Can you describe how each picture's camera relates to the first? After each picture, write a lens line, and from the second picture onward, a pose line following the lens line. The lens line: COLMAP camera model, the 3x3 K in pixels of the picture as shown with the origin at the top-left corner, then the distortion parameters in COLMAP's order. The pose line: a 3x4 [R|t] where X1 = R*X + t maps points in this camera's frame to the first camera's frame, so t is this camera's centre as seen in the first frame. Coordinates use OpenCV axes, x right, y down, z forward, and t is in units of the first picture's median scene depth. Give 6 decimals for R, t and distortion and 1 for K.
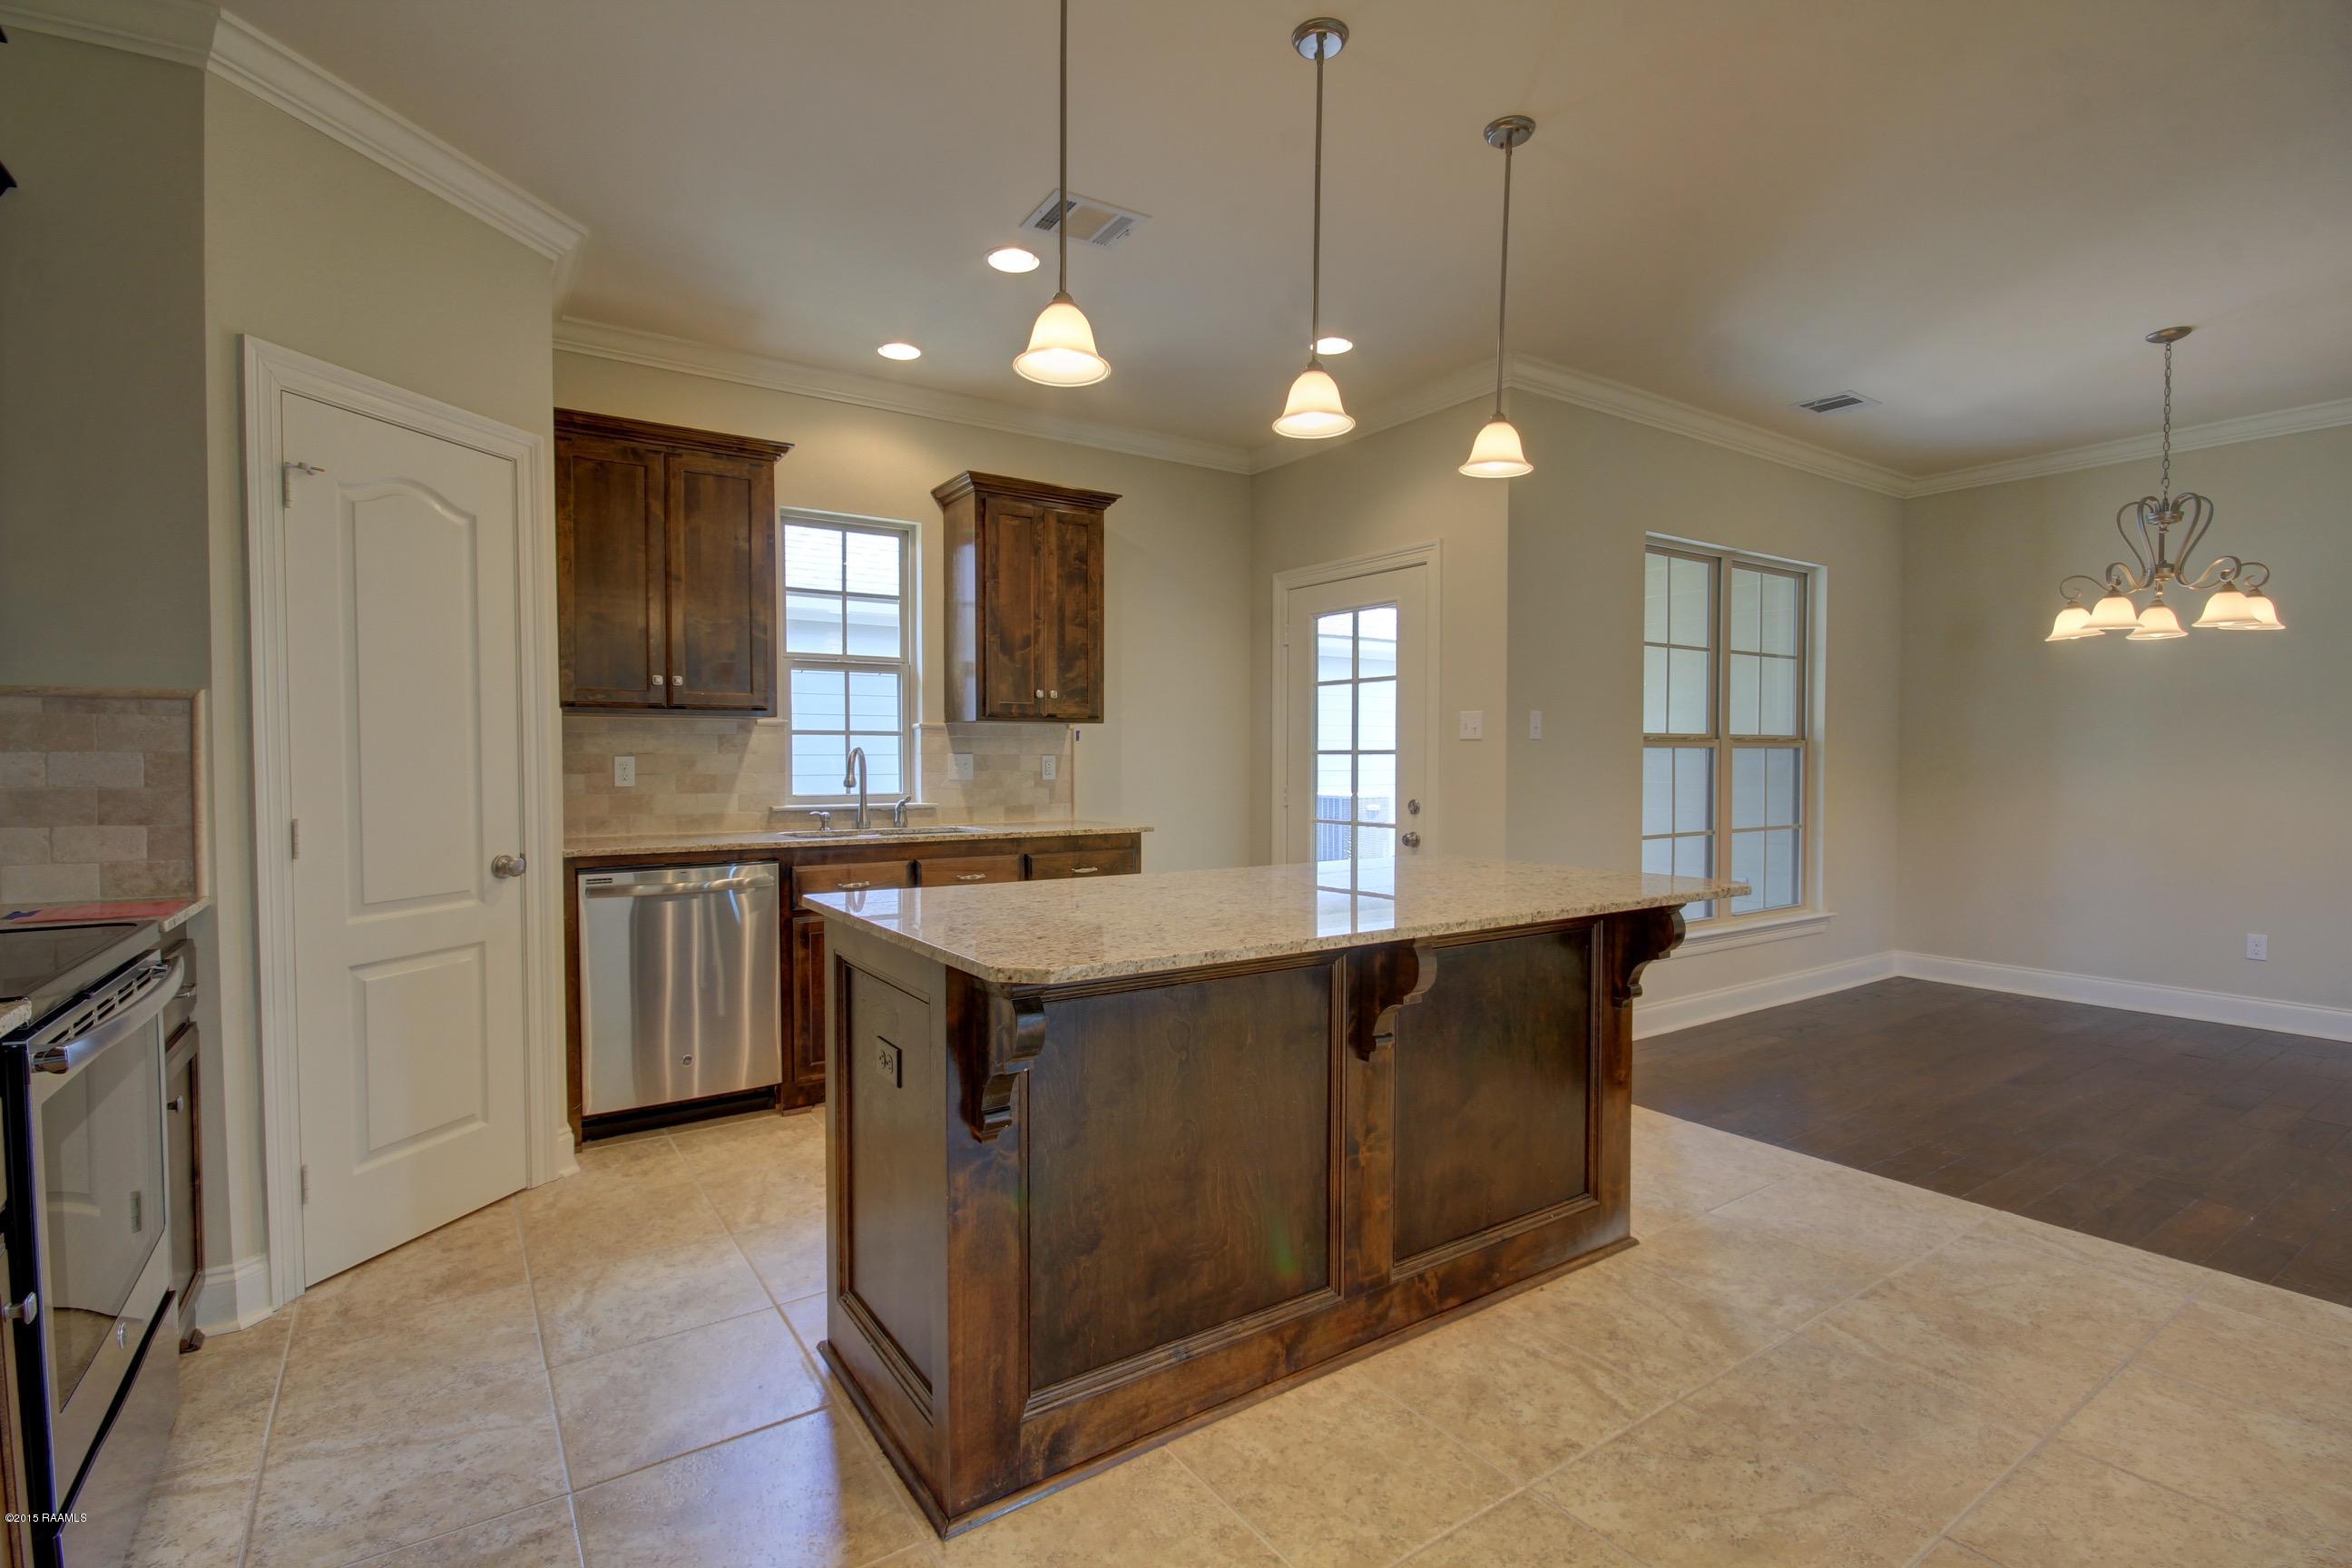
lens RADIAL K [[1083.8, 0, 1176.0], [0, 1083.8, 784.0], [0, 0, 1]] dist [-0.001670, -0.000190]
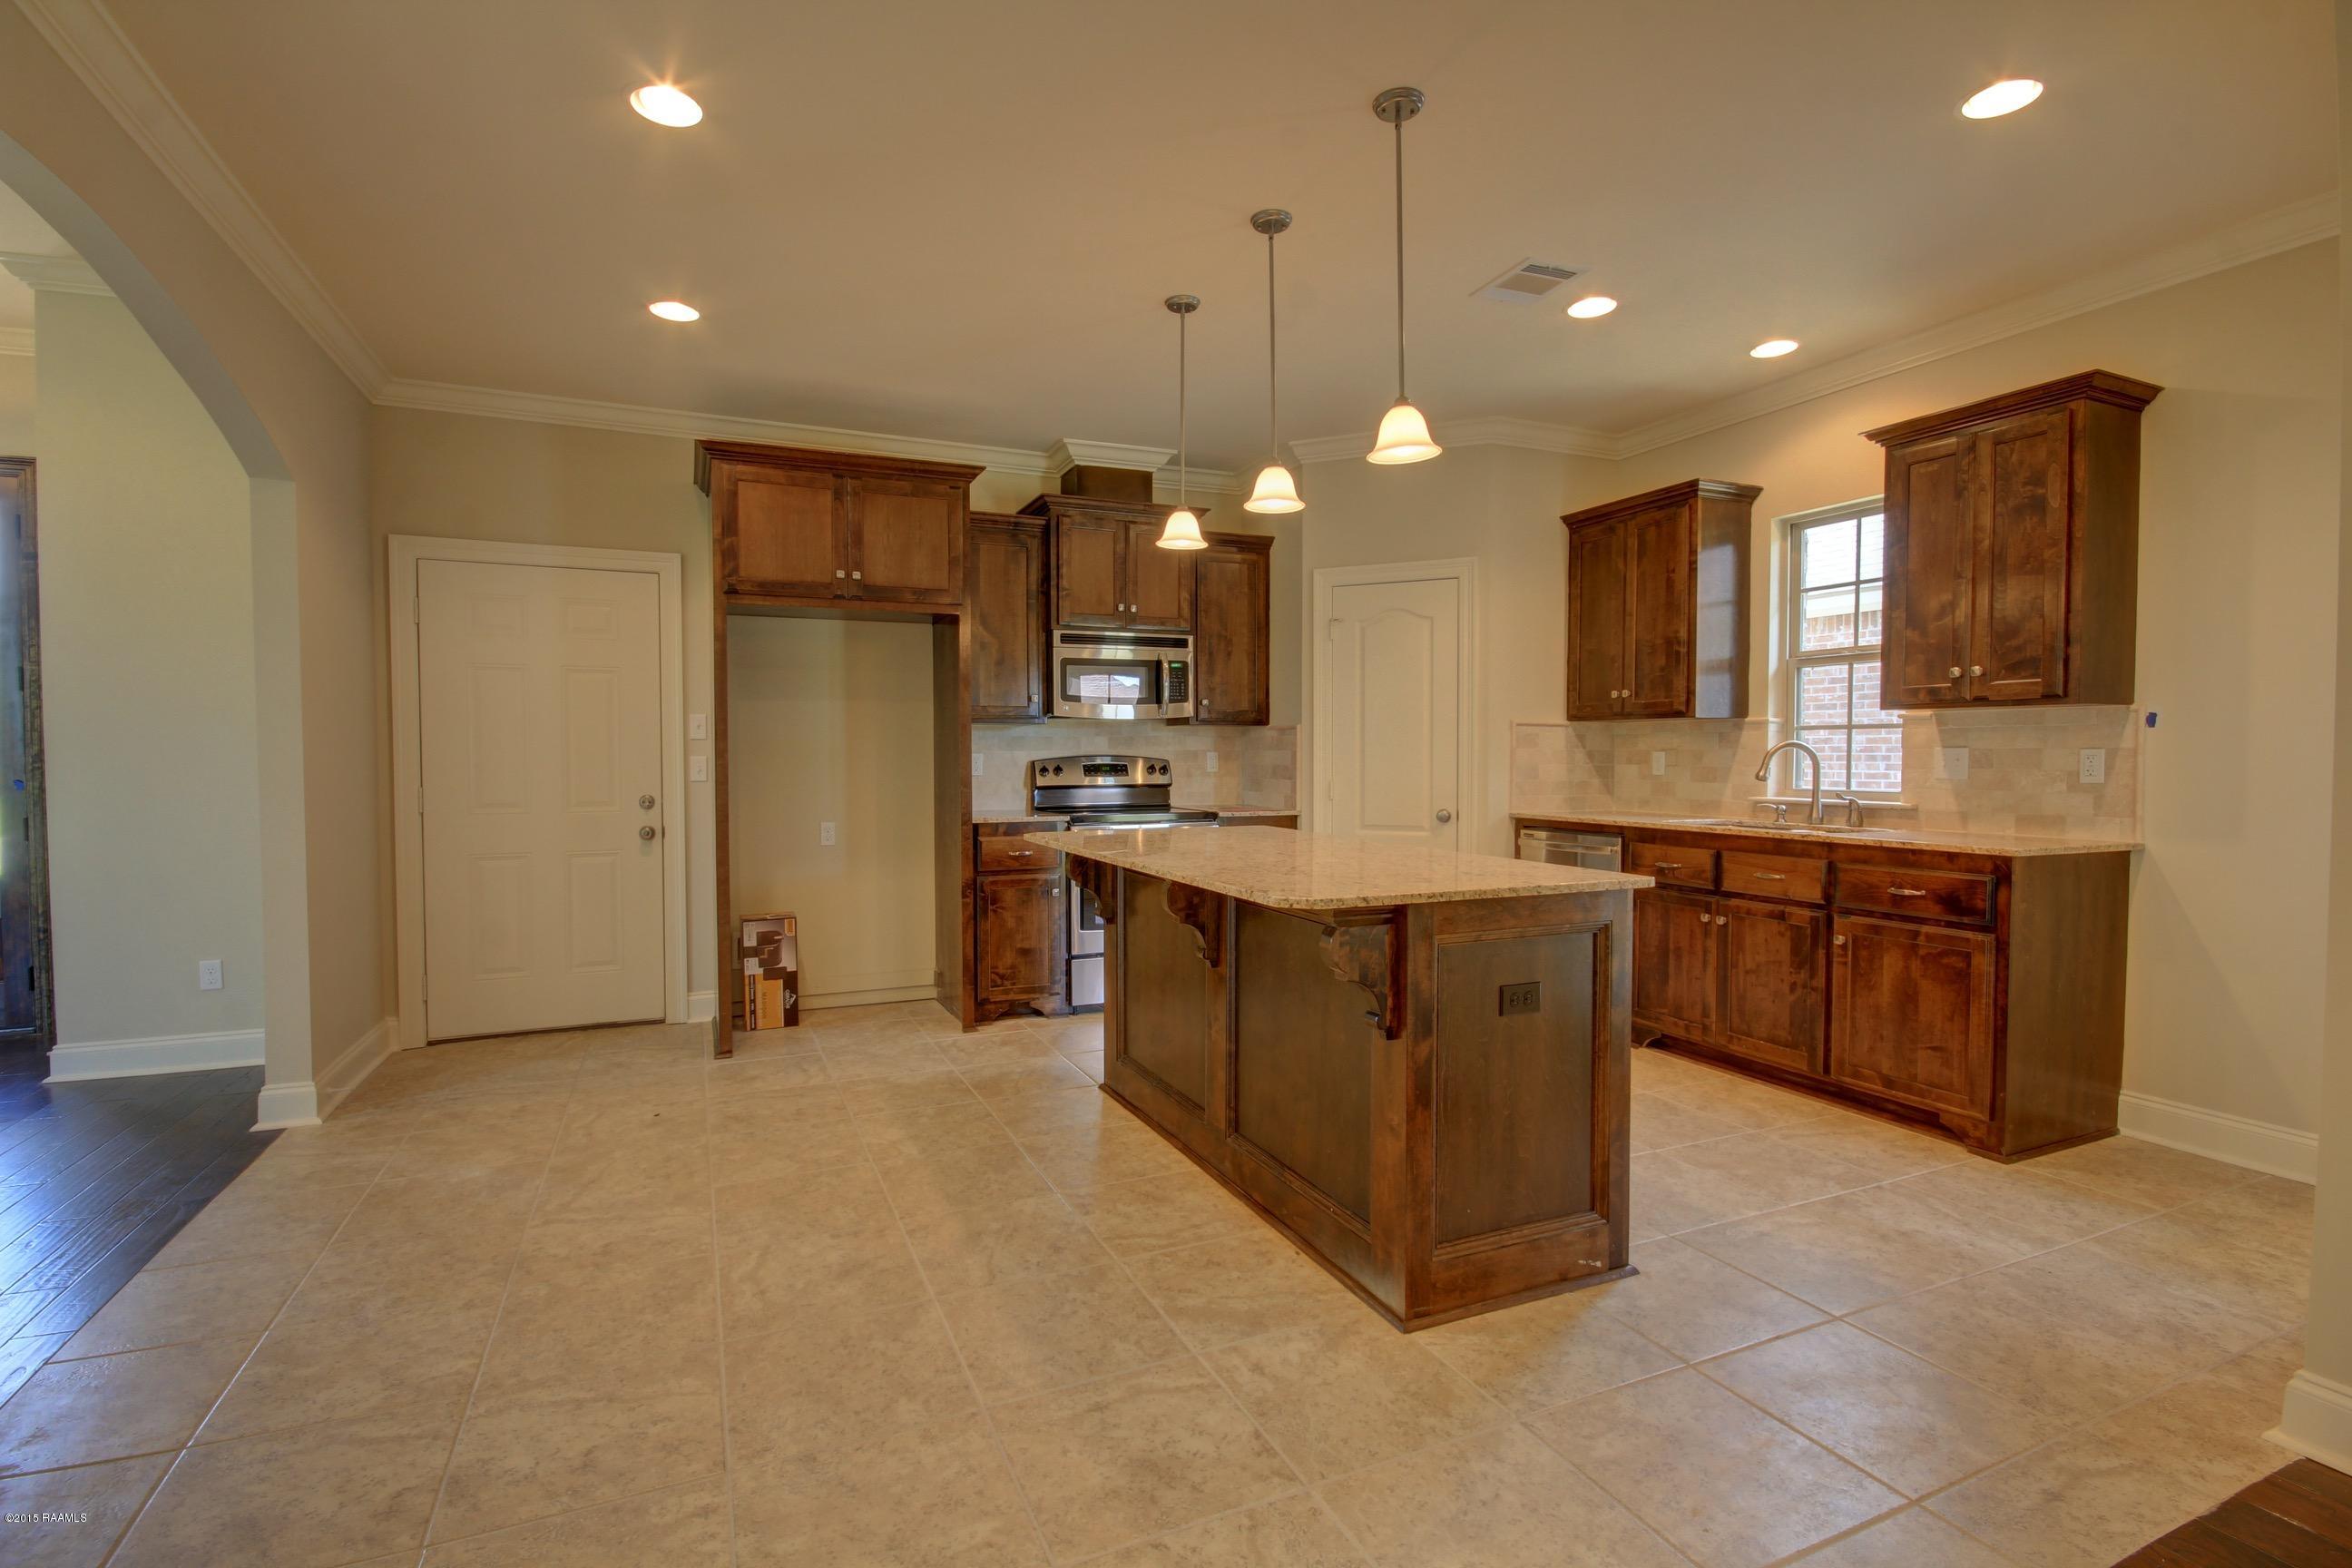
lens RADIAL K [[1083.8, 0, 1176.0], [0, 1083.8, 784.0], [0, 0, 1]] dist [-0.001670, -0.000190]
pose [[-0.168811, 0.028495, -0.985236, 0.857860], [-0.023228, 0.999189, 0.032879, -0.015756], [0.985375, 0.028436, -0.168012, 0.645075]]
